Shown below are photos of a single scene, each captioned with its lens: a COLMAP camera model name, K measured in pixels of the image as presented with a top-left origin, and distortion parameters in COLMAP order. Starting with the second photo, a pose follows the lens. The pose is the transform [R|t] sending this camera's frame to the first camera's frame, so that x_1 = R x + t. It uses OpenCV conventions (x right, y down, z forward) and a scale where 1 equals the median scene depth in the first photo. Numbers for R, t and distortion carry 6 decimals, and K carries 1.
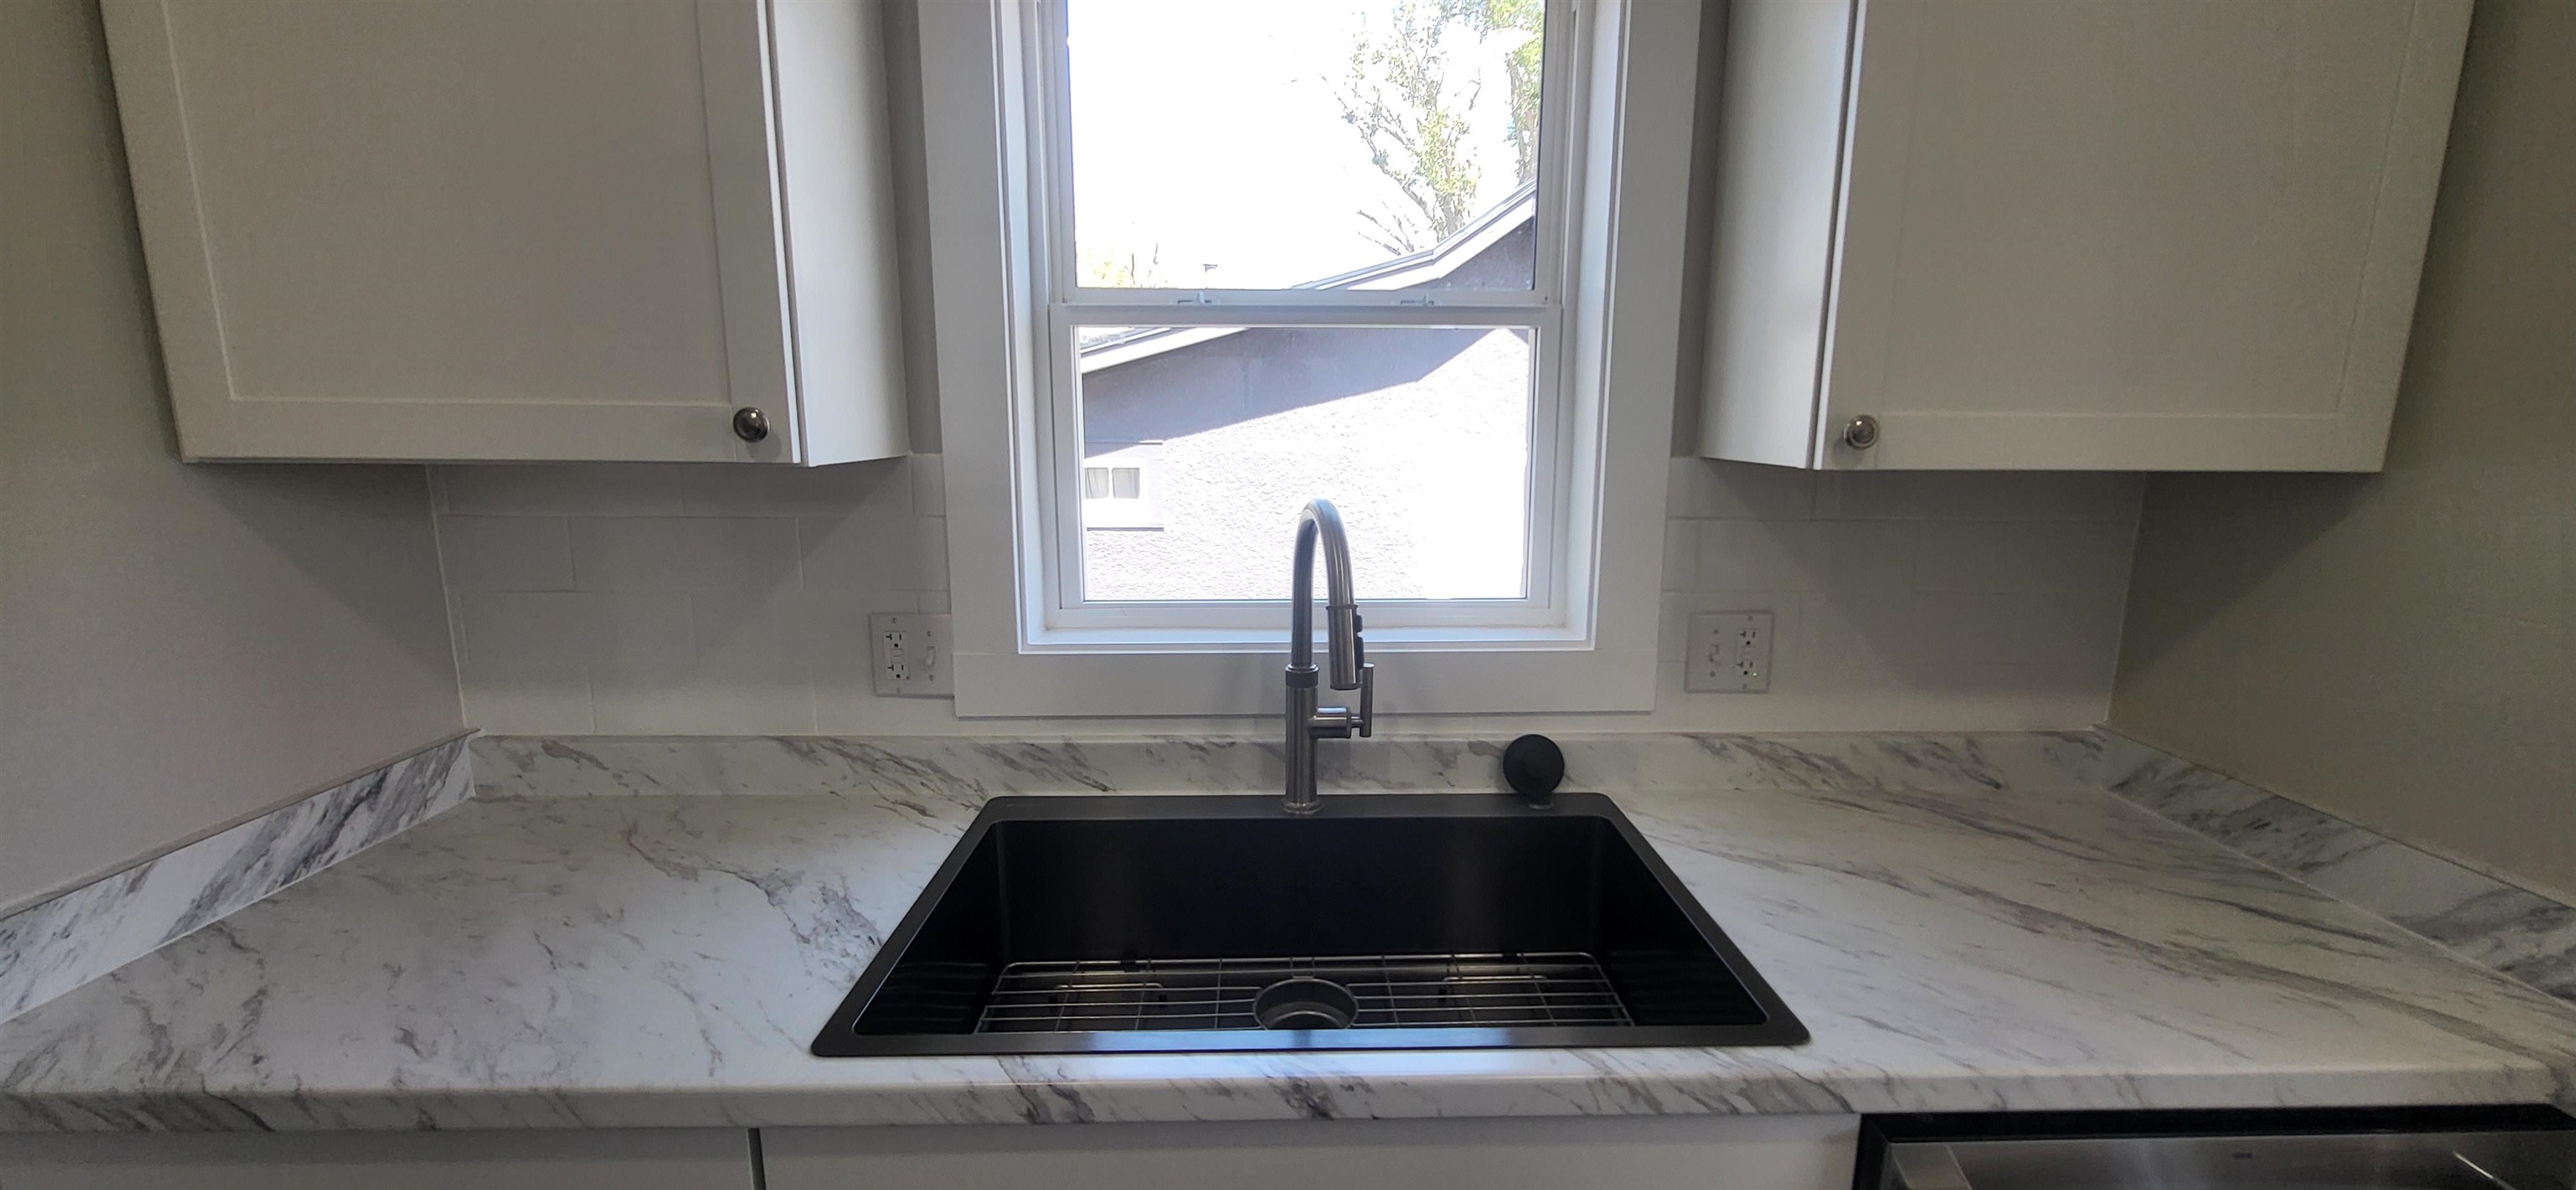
lens RADIAL K [[1007.4, 0, 1293.4], [0, 1007.4, 606.5], [0, 0, 1]] dist [-0.000534, -0.001625]
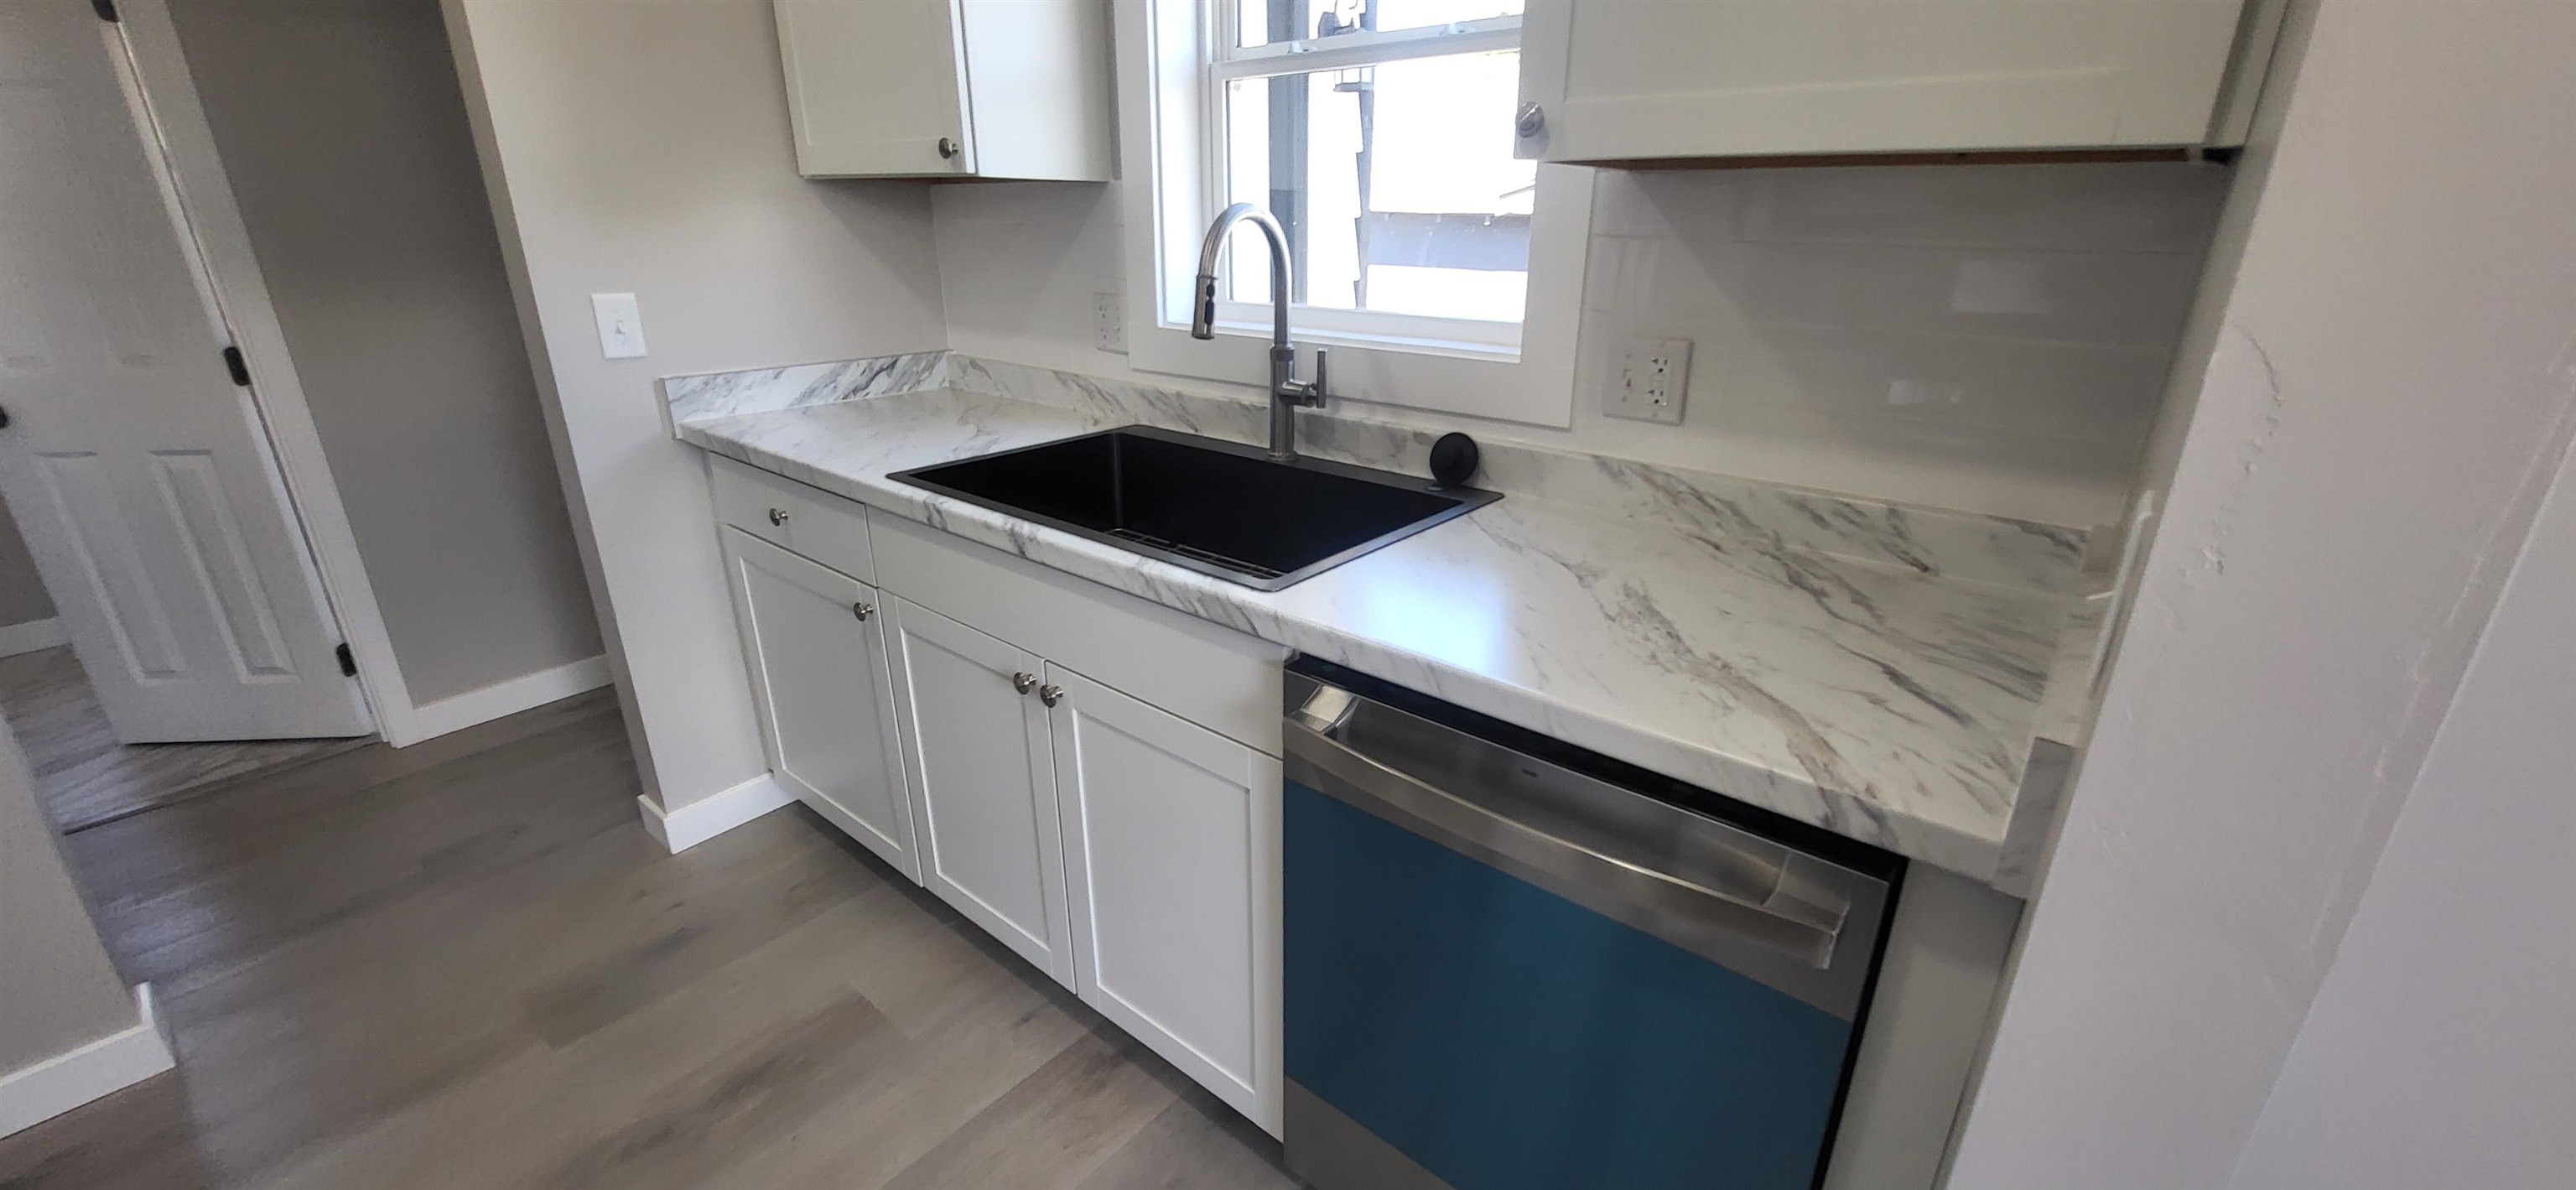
lens RADIAL K [[1007.4, 0, 1311.5], [0, 1007.4, 600.6], [0, 0, 1]] dist [-0.000534, -0.001625]
pose [[0.764015, 0.234567, -0.601048, 0.876115], [-0.129140, 0.968316, 0.213743, 0.091842], [0.632142, -0.085684, 0.770100, -0.010697]]
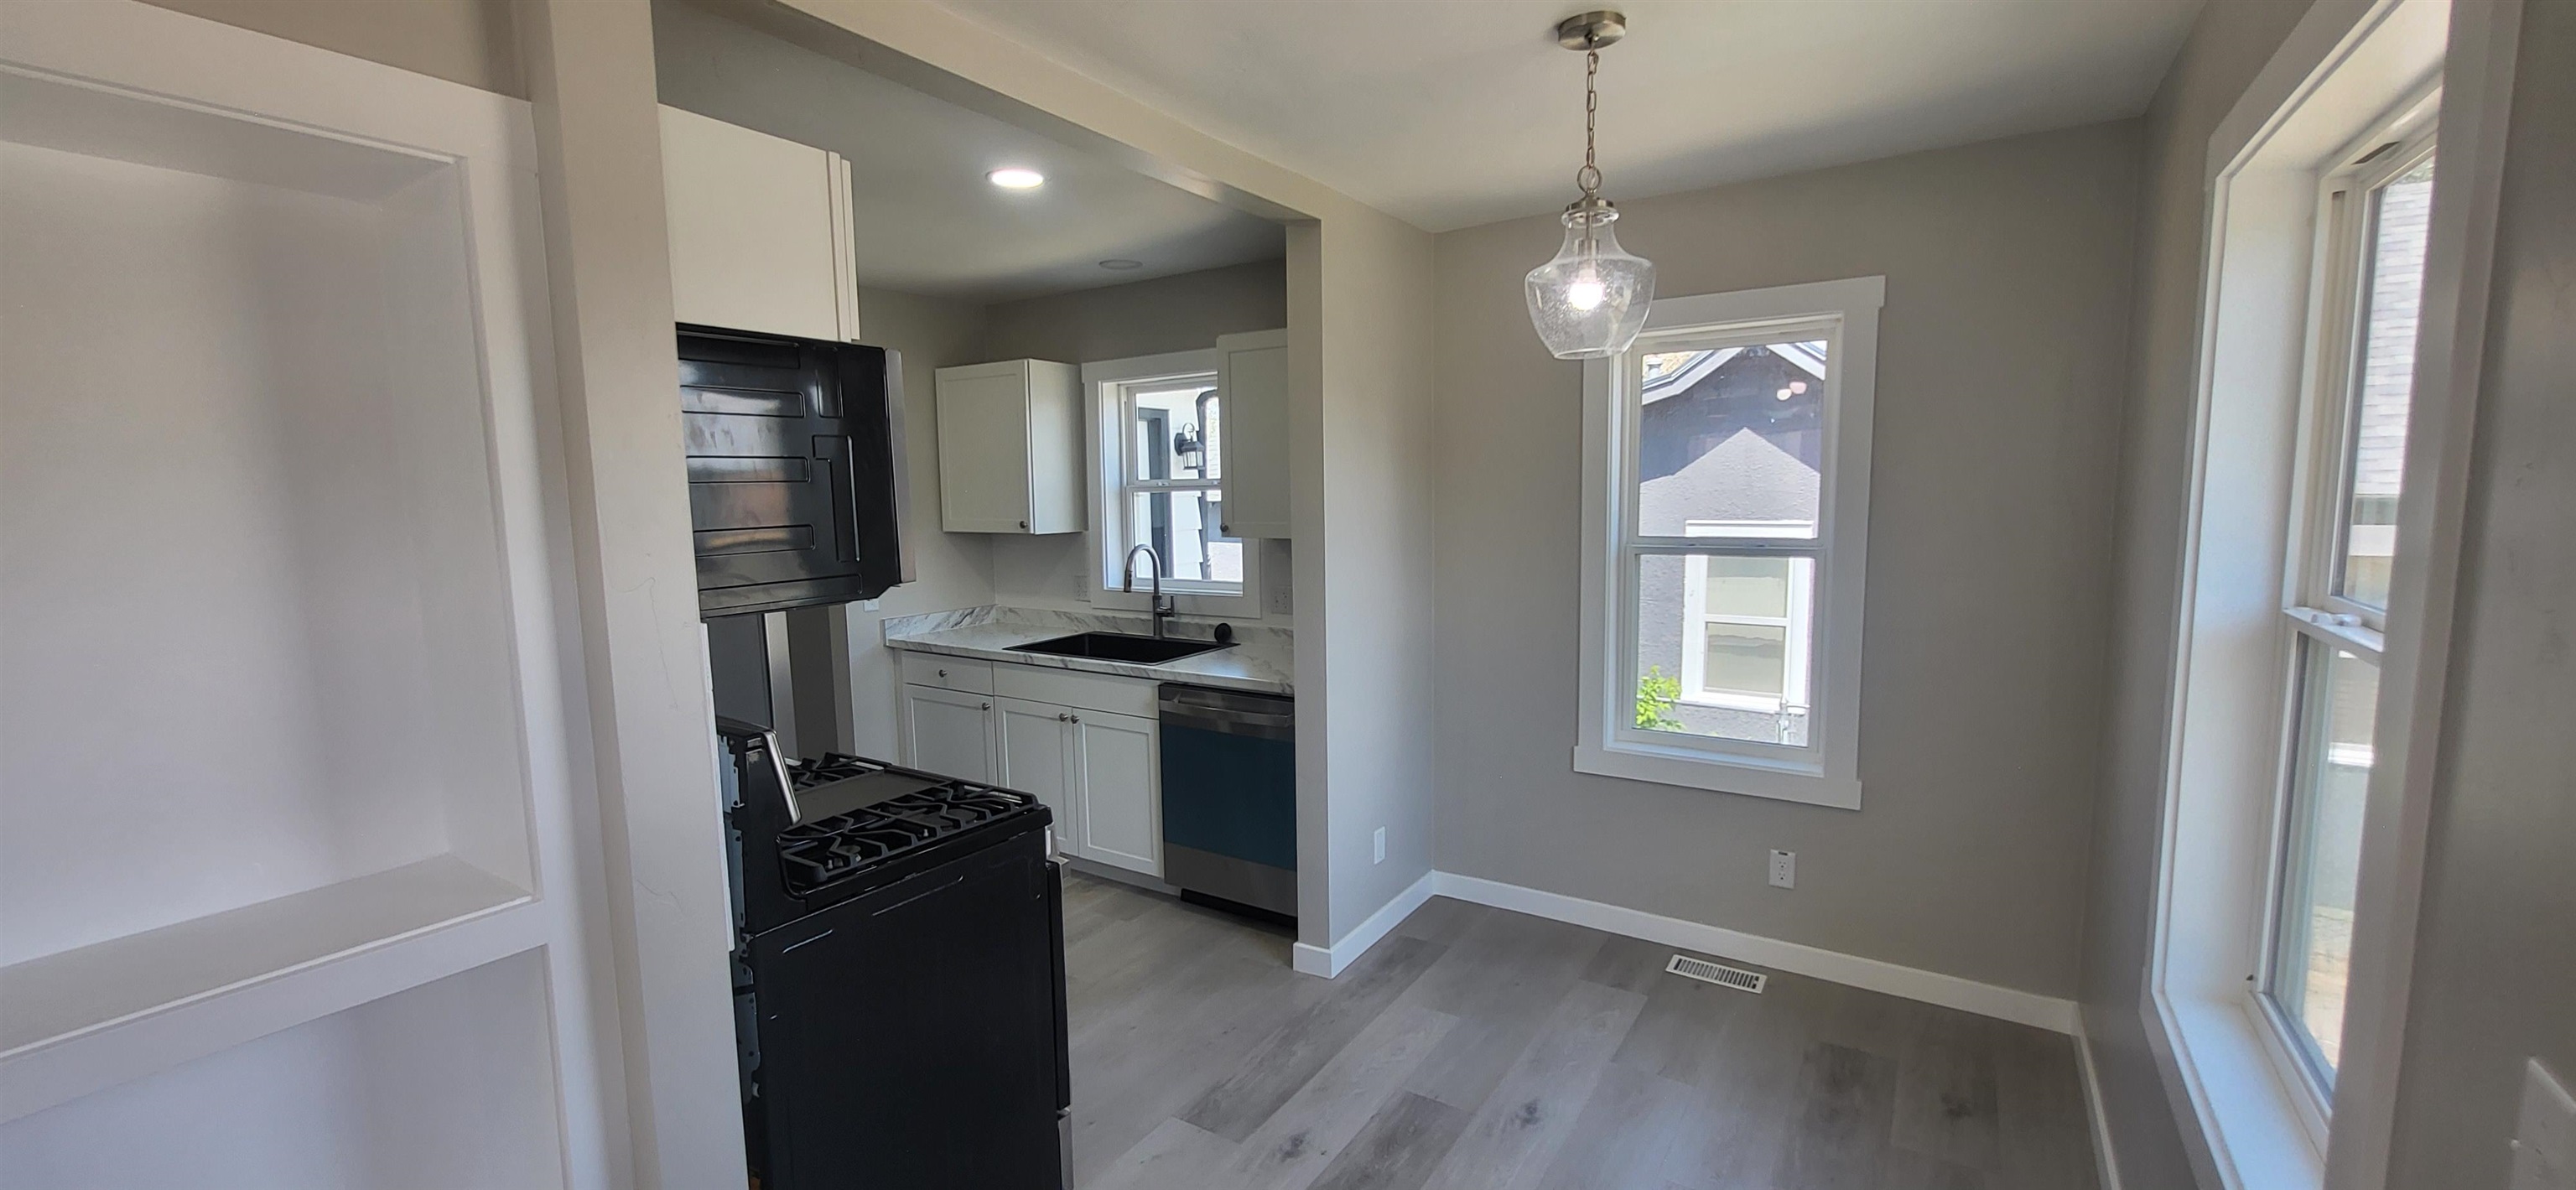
lens RADIAL K [[1007.4, 0, 1308.2], [0, 1007.4, 596.3], [0, 0, 1]] dist [-0.000534, -0.001625]
pose [[0.830359, 0.044531, -0.555446, 2.239975], [-0.087894, 0.994790, -0.051643, 0.188657], [0.550253, 0.091703, 0.829947, -1.480141]]
